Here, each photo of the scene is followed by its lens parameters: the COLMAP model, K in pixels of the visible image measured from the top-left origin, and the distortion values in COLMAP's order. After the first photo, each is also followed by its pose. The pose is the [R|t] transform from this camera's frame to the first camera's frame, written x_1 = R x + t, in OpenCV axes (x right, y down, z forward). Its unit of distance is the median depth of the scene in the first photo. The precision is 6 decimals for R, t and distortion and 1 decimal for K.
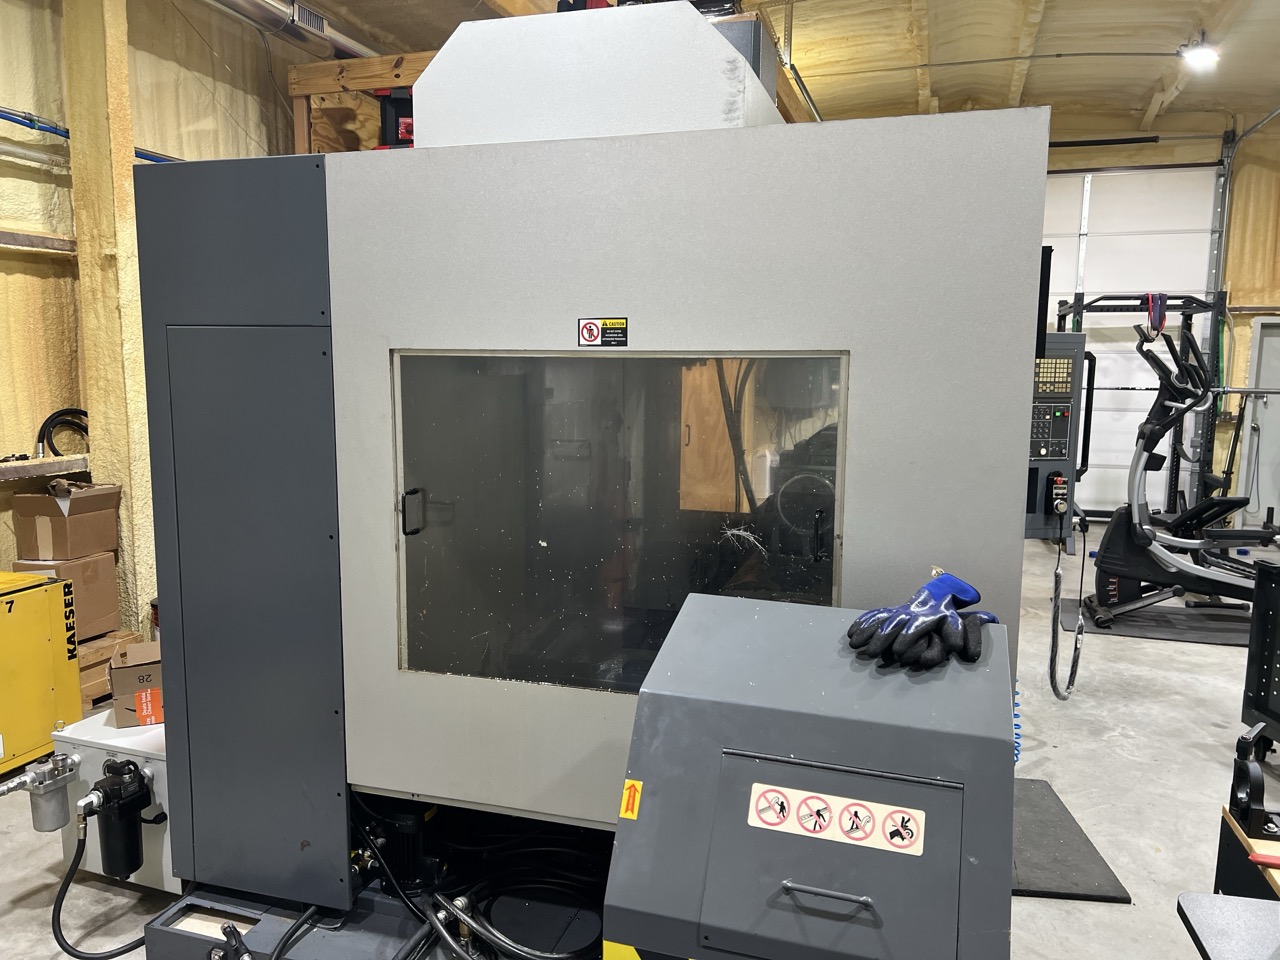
lens RADIAL K [[960.1, 0, 637.1], [0, 960.1, 483.8], [0, 0, 1]] dist [0.046286, -0.040412]
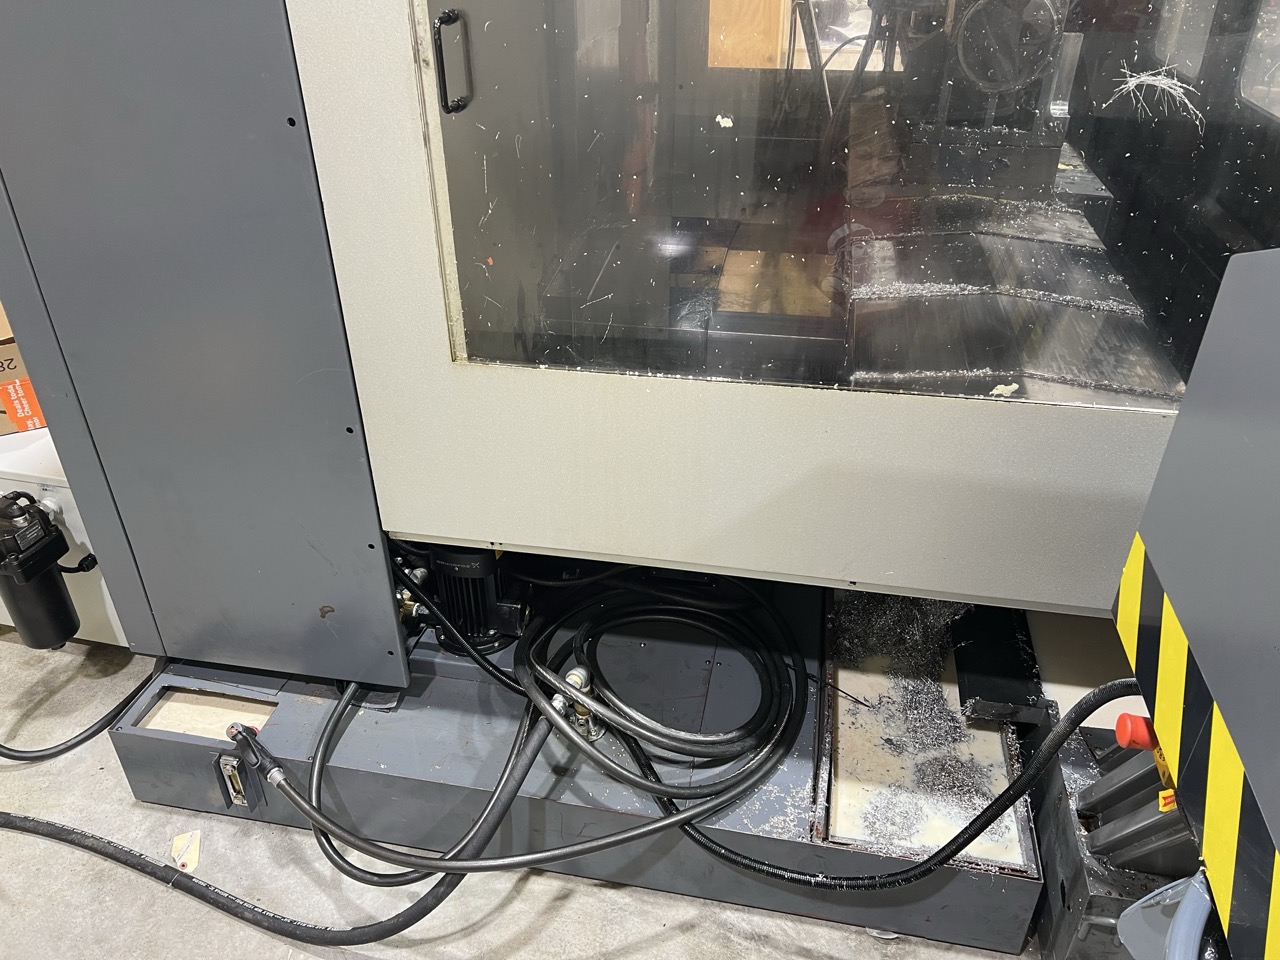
lens RADIAL K [[960.1, 0, 636.4], [0, 960.1, 479.6], [0, 0, 1]] dist [0.046286, -0.040412]
pose [[0.994248, -0.067280, 0.083336, -0.182591], [0.027545, 0.912528, 0.408085, 0.022462], [-0.103503, -0.403442, 0.909132, 0.413990]]
